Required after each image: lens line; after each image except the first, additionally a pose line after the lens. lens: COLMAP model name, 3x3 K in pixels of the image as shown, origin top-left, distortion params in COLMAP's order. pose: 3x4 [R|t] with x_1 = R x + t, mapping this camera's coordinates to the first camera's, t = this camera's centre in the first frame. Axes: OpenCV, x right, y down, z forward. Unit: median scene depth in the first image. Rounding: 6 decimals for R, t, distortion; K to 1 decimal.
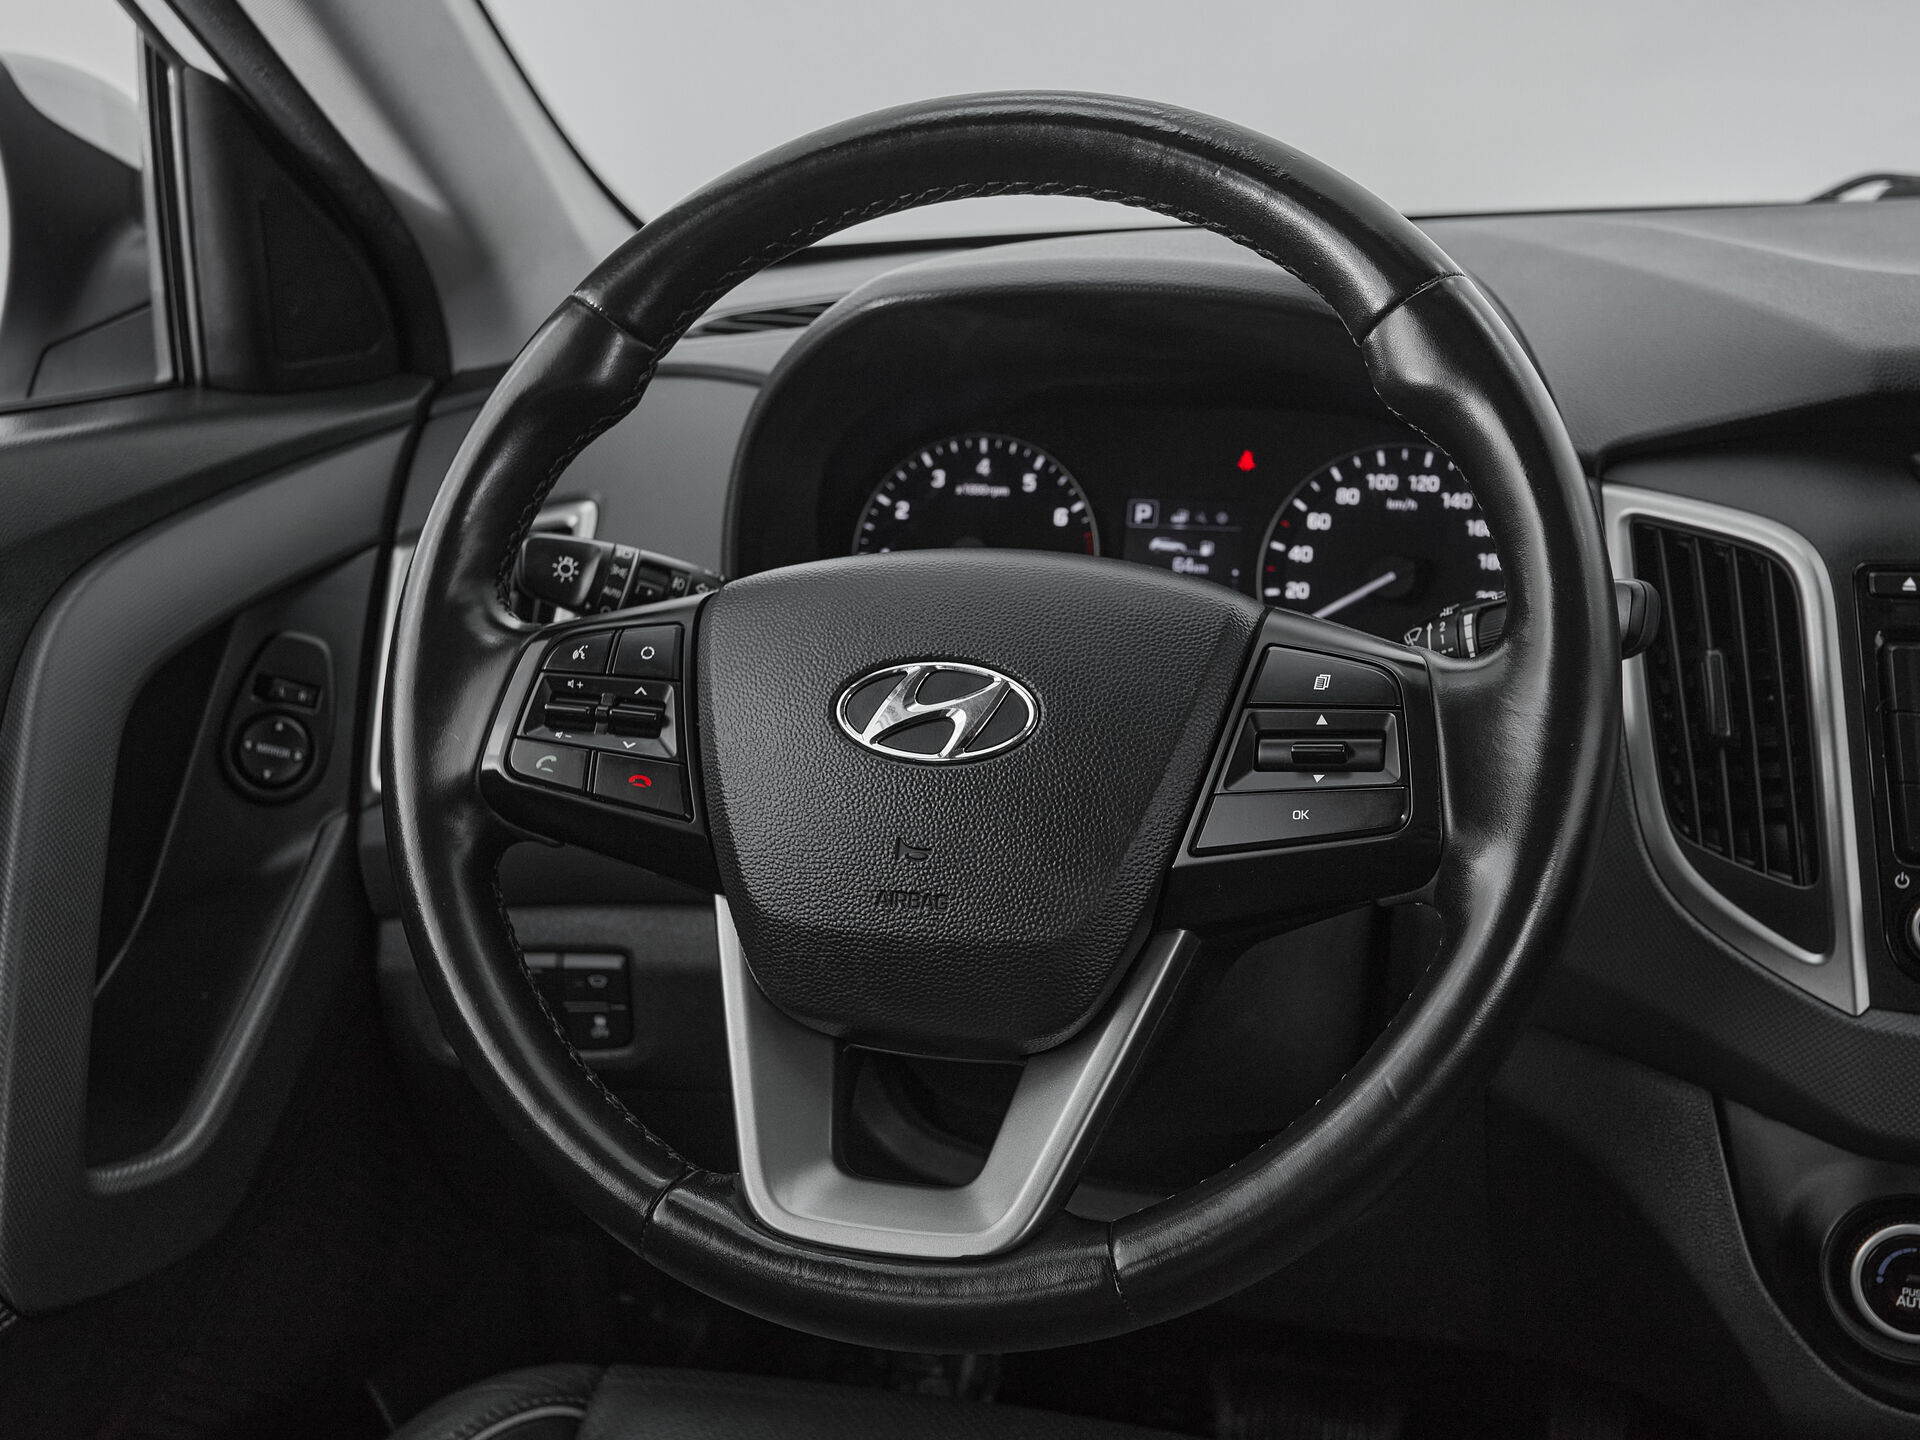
lens RADIAL K [[2192.1, 0, 928.8], [0, 2192.1, 726.6], [0, 0, 1]] dist [0.004089, 0.000000]
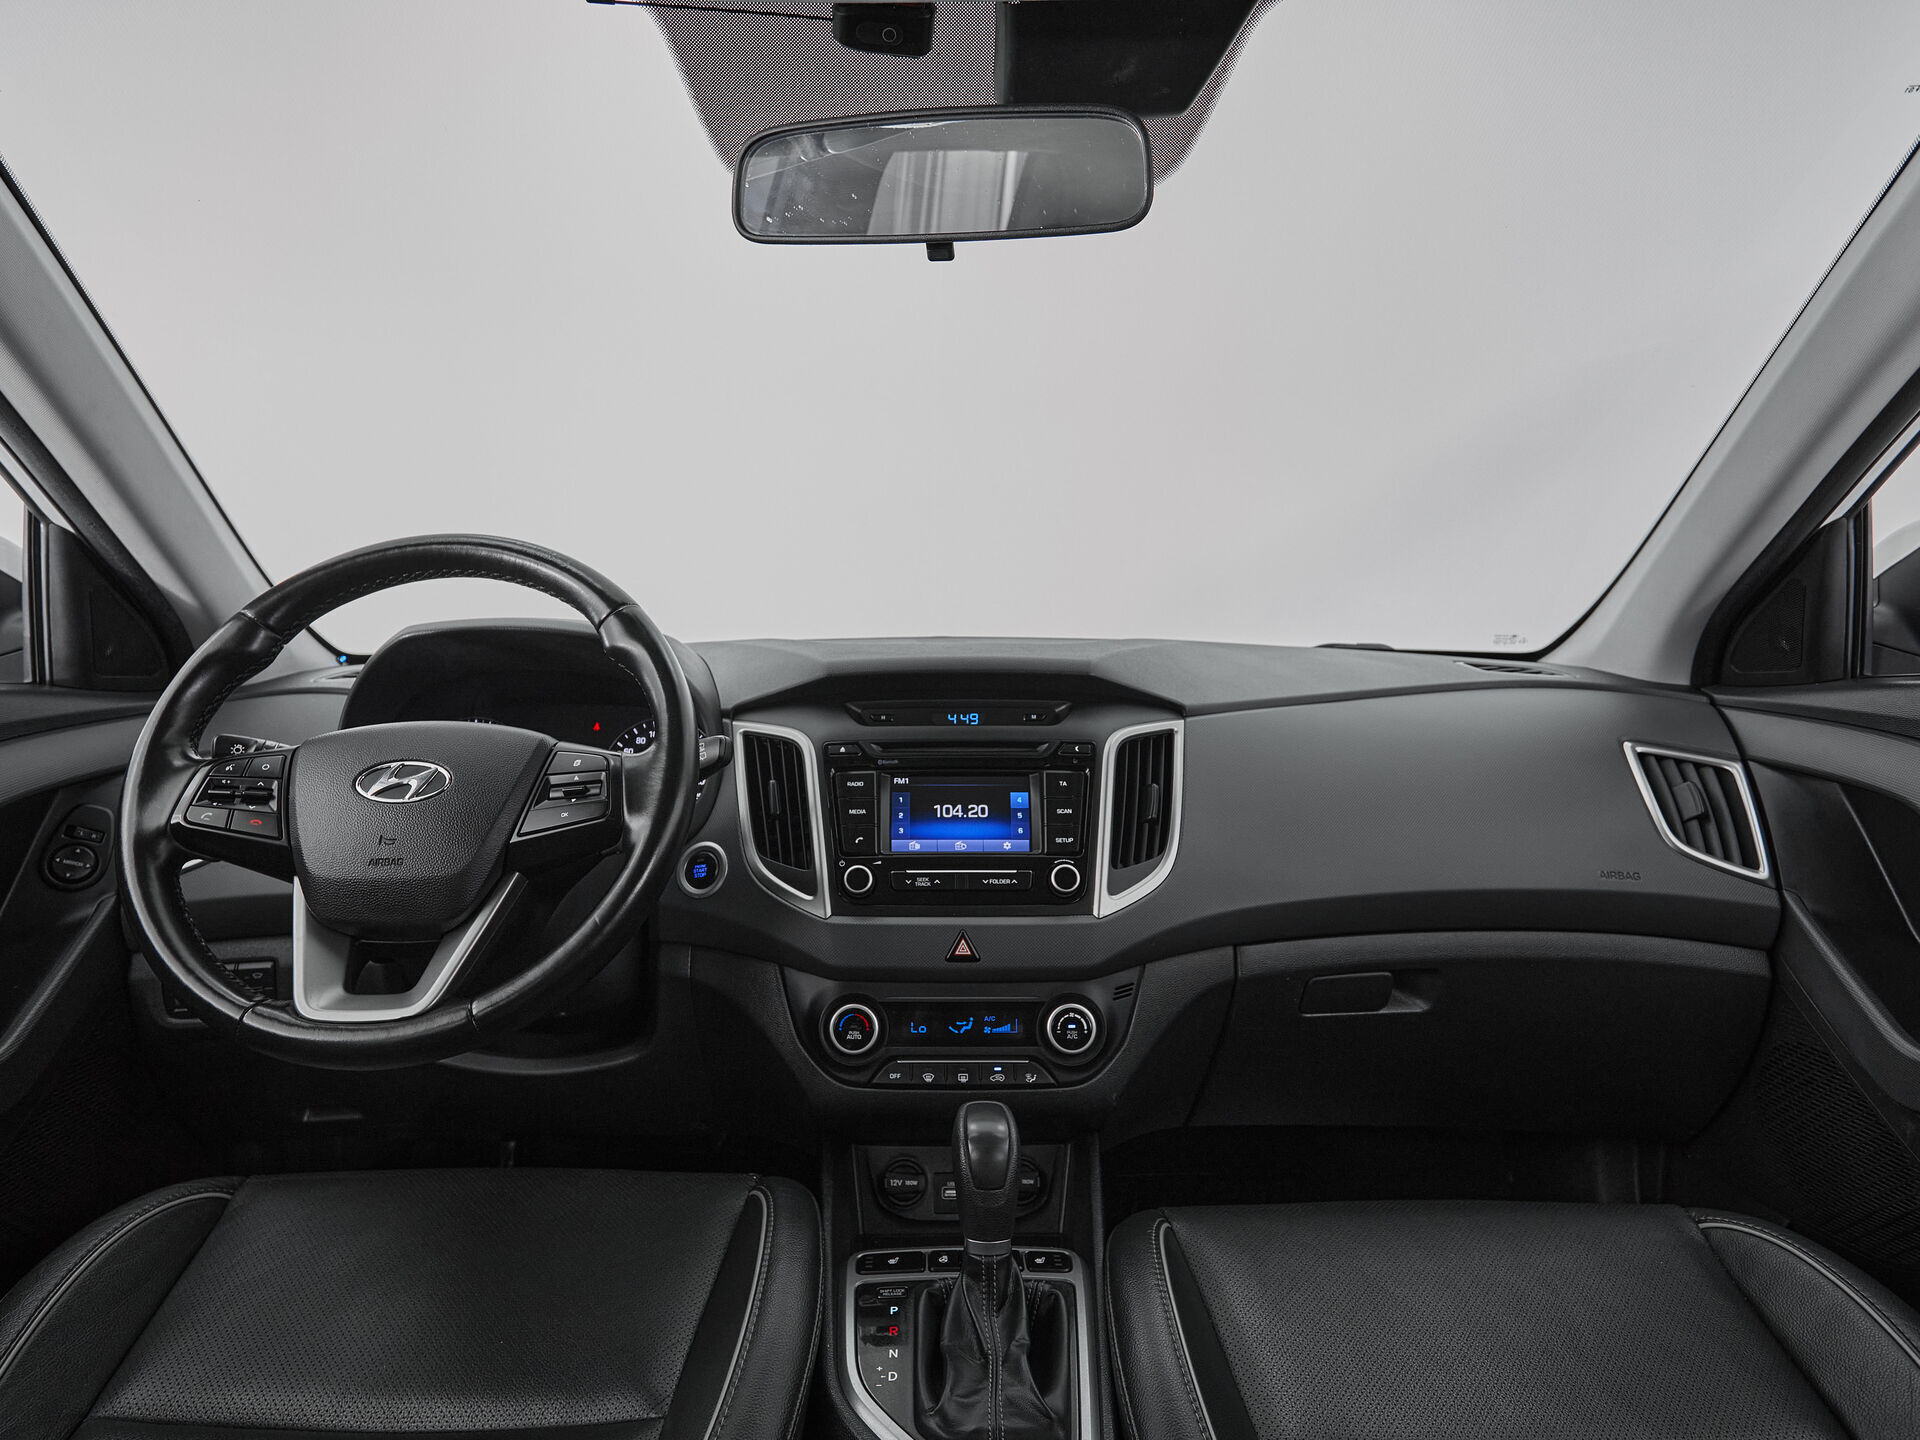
lens RADIAL K [[1070.9, 0, 922.4], [0, 1070.9, 756.3], [0, 0, 1]] dist [-0.001453, -0.005480]
pose [[0.946024, 0.005543, 0.324050, 0.123202], [0.062136, 0.978204, -0.198131, 0.177715], [-0.318085, 0.207572, 0.925060, -0.155881]]
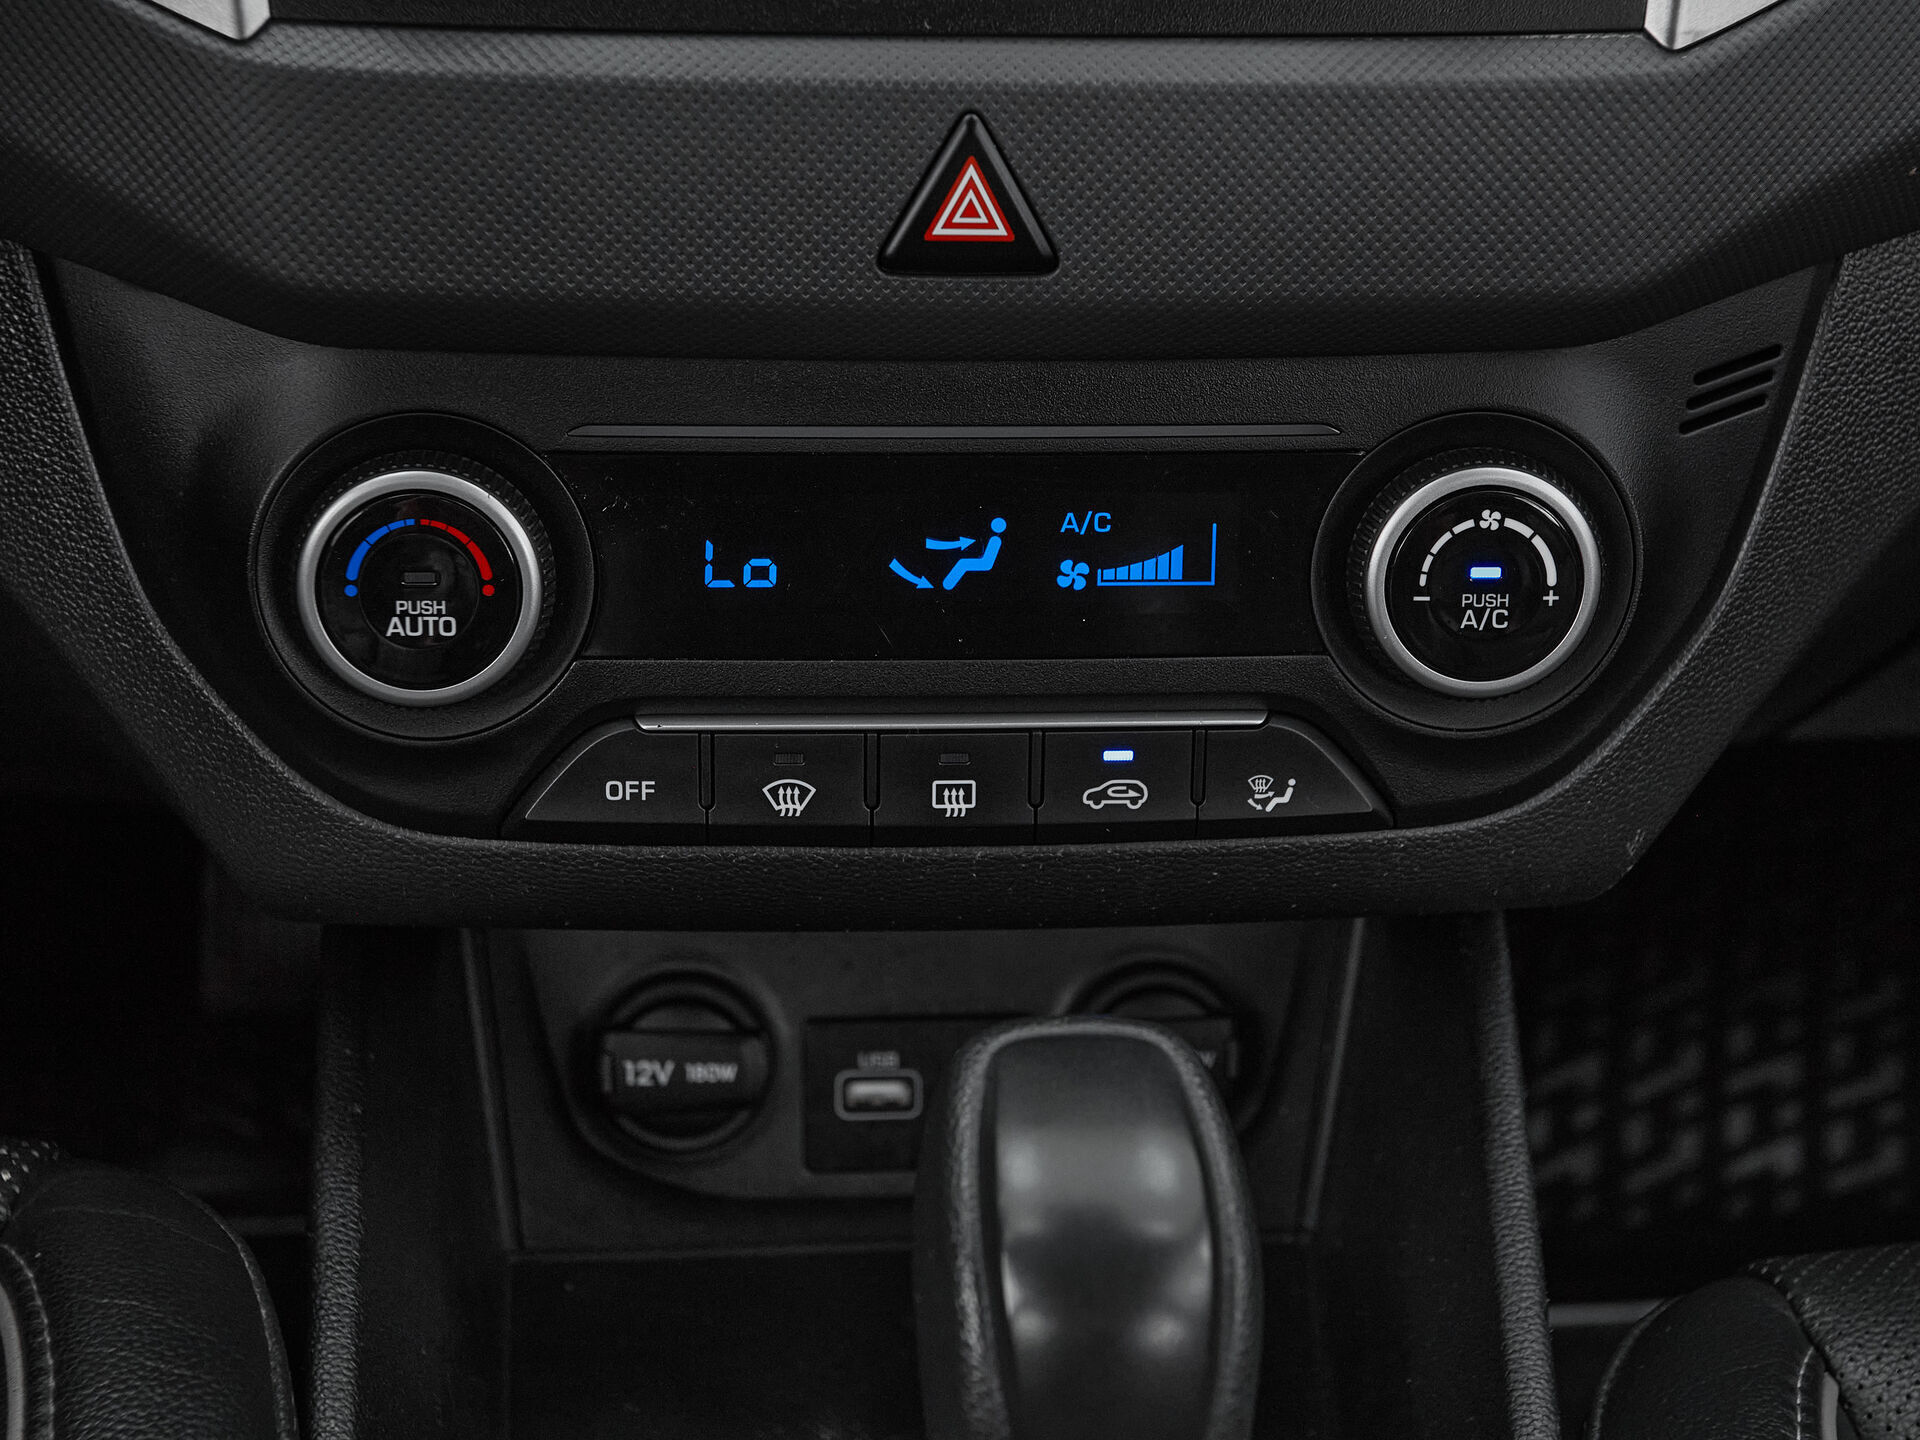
lens RADIAL K [[3007.5, 0, 952.1], [0, 3007.5, 581.5], [0, 0, 1]] dist [0.014014, 0.000000]
pose [[0.921892, -0.136835, 0.362480, 0.283633], [0.050116, 0.969813, 0.238642, 0.088782], [-0.384193, -0.201836, 0.900921, 0.317720]]
